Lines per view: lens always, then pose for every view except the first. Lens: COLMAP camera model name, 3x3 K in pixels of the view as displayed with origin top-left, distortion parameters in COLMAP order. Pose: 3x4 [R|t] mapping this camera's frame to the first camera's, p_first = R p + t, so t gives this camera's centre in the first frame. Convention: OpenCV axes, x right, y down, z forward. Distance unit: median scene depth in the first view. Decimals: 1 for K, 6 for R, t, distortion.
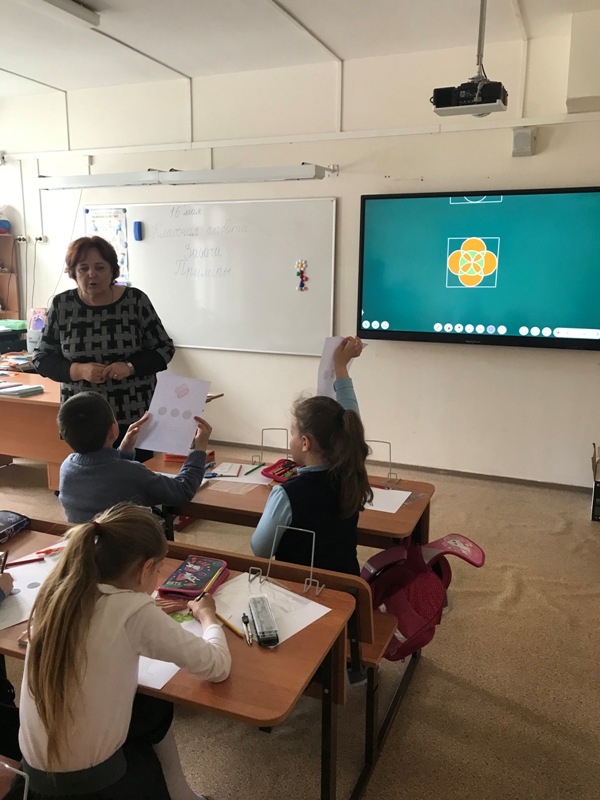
lens RADIAL K [[665.1, 0, 311.3], [0, 665.1, 401.7], [0, 0, 1]] dist [0.090725, -0.172470]
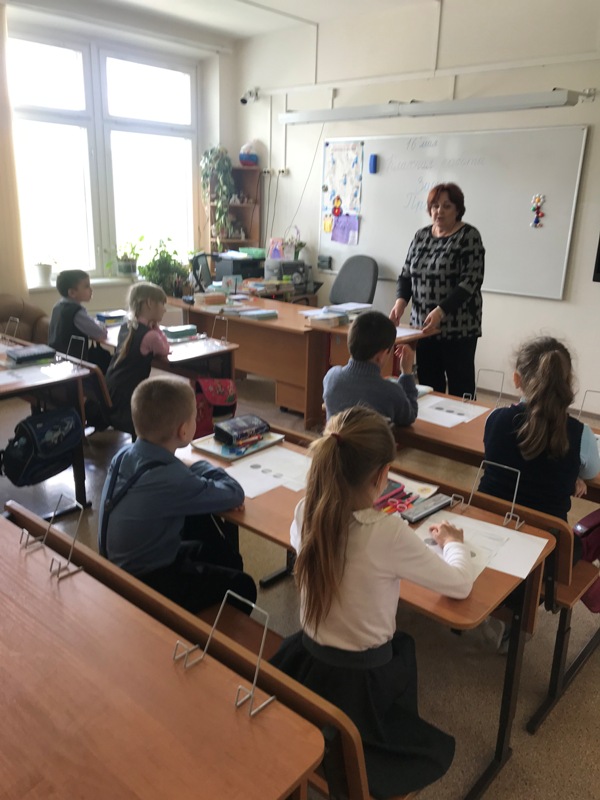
lens RADIAL K [[673.8, 0, 300.0], [0, 673.8, 400.0], [0, 0, 1]] dist [0.012559, 0.015663]
pose [[0.942400, 0.109603, -0.316020, -0.000187], [-0.079904, 0.991205, 0.105490, 0.001225], [0.324803, -0.074163, 0.942870, -0.031265]]
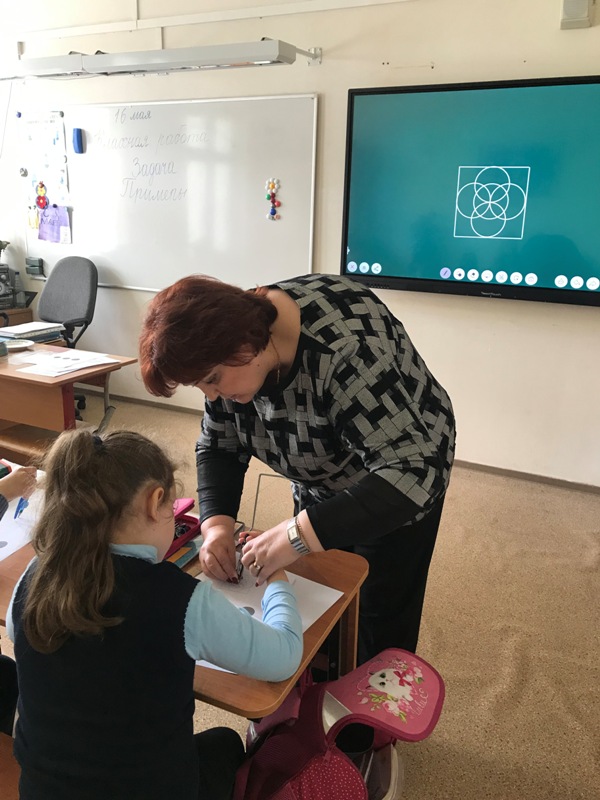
lens RADIAL K [[673.8, 0, 300.0], [0, 673.8, 400.0], [0, 0, 1]] dist [0.012559, 0.015663]
pose [[0.997259, 0.035460, -0.064935, 0.080915], [-0.029353, 0.995262, 0.092689, -0.034844], [0.067914, -0.090529, 0.993575, 0.224686]]
